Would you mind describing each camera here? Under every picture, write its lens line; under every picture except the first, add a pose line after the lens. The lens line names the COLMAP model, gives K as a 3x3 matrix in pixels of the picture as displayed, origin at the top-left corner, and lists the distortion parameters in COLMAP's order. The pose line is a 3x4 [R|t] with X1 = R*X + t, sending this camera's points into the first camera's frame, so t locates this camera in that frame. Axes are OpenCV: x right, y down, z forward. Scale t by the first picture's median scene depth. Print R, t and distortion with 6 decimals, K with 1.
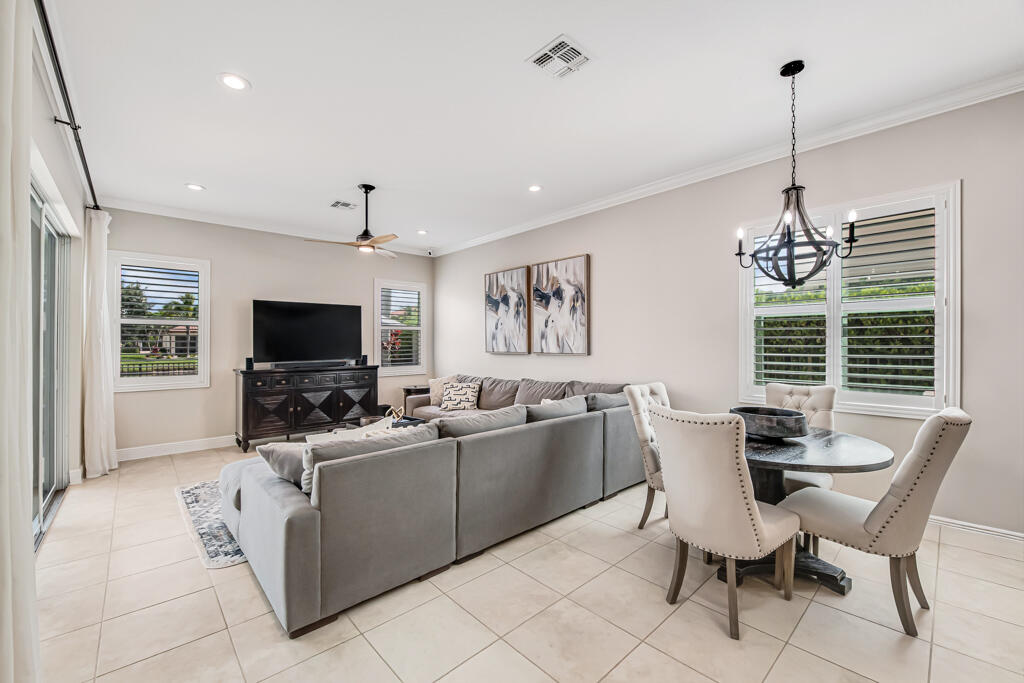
lens RADIAL K [[408.4, 0, 526.1], [0, 408.4, 342.5], [0, 0, 1]] dist [0.000579, 0.000092]
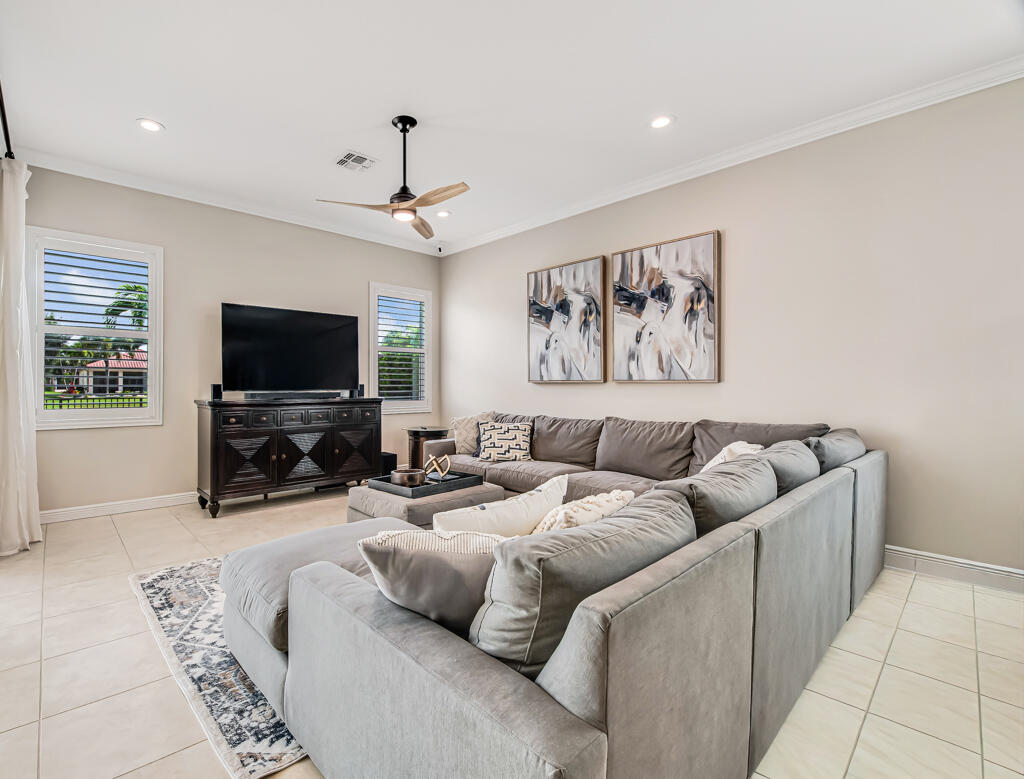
lens RADIAL K [[467.2, 0, 462.2], [0, 467.2, 388.4], [0, 0, 1]] dist [-0.001952, -0.000410]
pose [[0.999272, 0.006725, -0.037563, -0.214454], [-0.006308, 0.999917, 0.011204, 0.032200], [0.037636, -0.010959, 0.999231, 0.199172]]
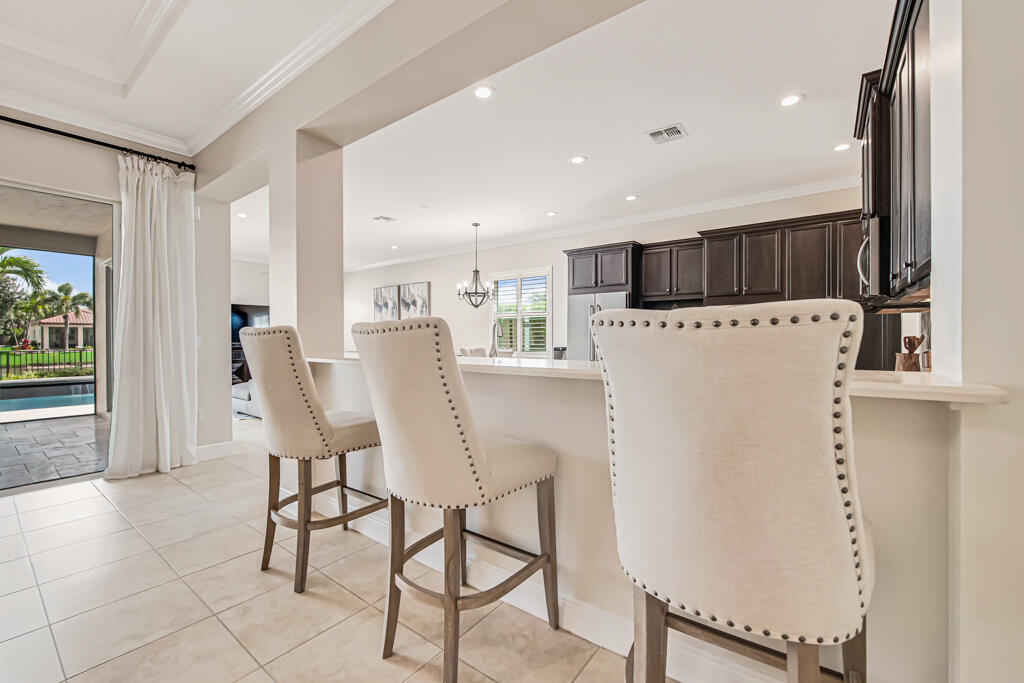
lens RADIAL K [[415.2, 0, 512.0], [0, 415.2, 341.5], [0, 0, 1]] dist [0.000350, -0.000015]
pose [[0.988994, 0.003959, 0.147906, 0.219230], [-0.005066, 0.999962, 0.007113, 0.027337], [-0.147872, -0.007784, 0.988976, -0.762444]]
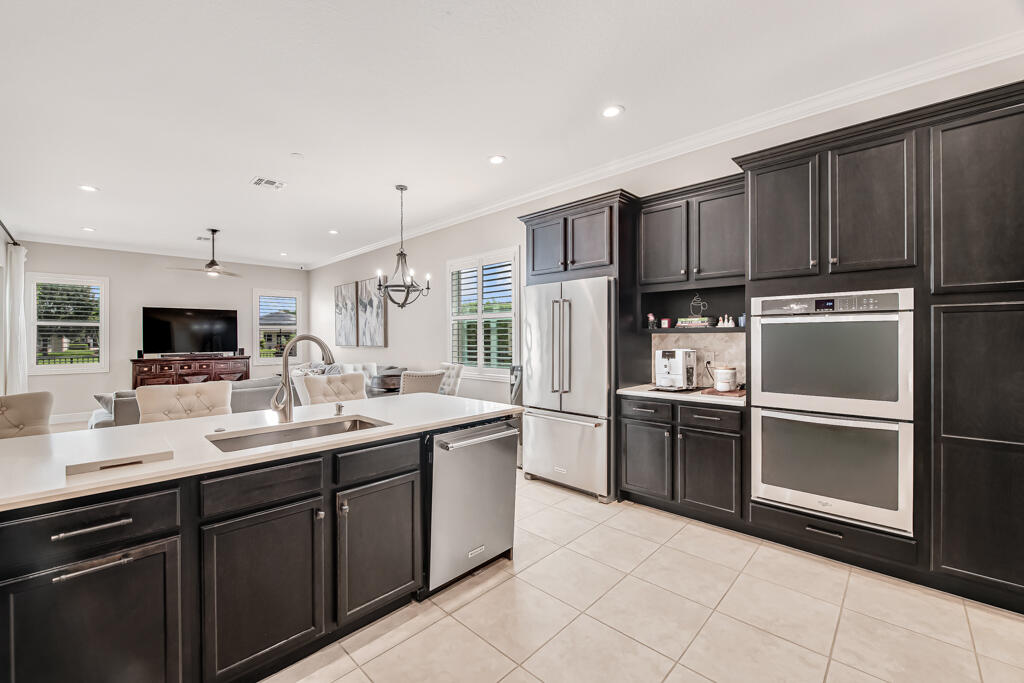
lens RADIAL K [[406.4, 0, 512.0], [0, 406.4, 341.5], [0, 0, 1]] dist [-0.000710, -0.000051]
pose [[0.999047, -0.002734, 0.043571, 0.477986], [0.002344, 0.999957, 0.009012, -0.000187], [-0.043594, -0.008901, 0.999010, -0.382152]]
